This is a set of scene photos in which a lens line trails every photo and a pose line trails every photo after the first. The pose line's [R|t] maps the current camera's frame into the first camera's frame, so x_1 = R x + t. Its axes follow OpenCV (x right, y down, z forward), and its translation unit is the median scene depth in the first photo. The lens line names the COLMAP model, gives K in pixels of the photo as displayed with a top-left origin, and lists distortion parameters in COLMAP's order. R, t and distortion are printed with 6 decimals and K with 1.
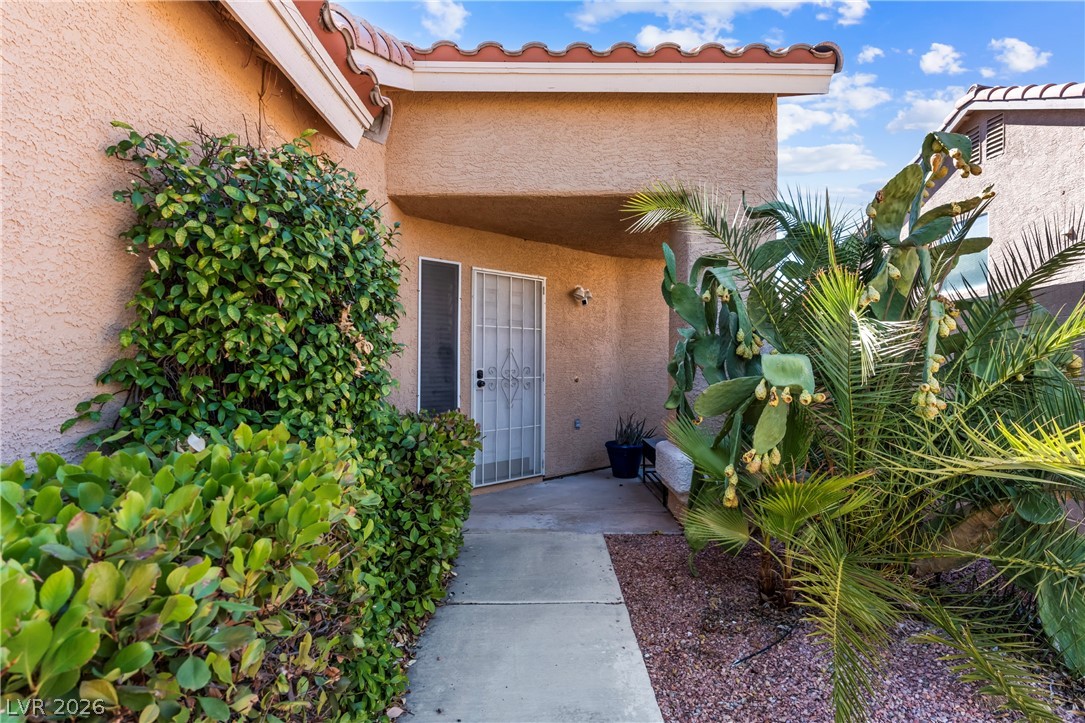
lens RADIAL K [[606.0, 0, 542.9], [0, 606.0, 360.8], [0, 0, 1]] dist [0.001376, 0.000112]
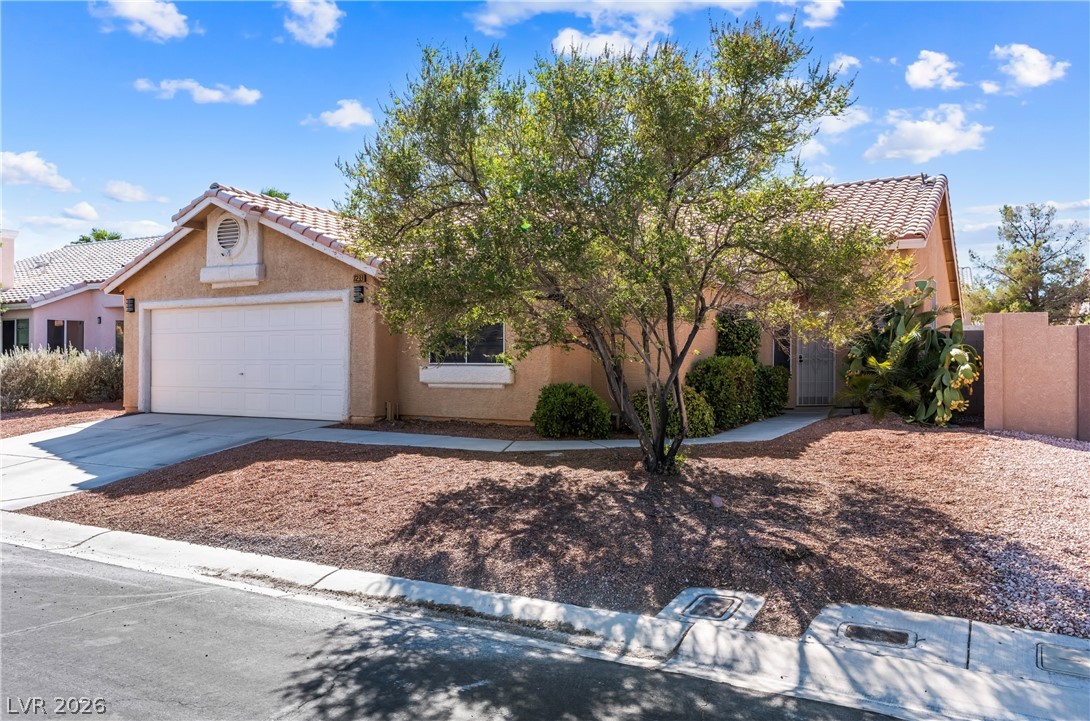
lens RADIAL K [[837.4, 0, 544.9], [0, 837.4, 363.2], [0, 0, 1]] dist [-0.003005, 0.000537]
pose [[0.869786, 0.000749, -0.493428, 0.631394], [-0.002510, 0.999993, -0.002907, 0.057438], [0.493423, 0.003767, 0.869782, -2.293457]]
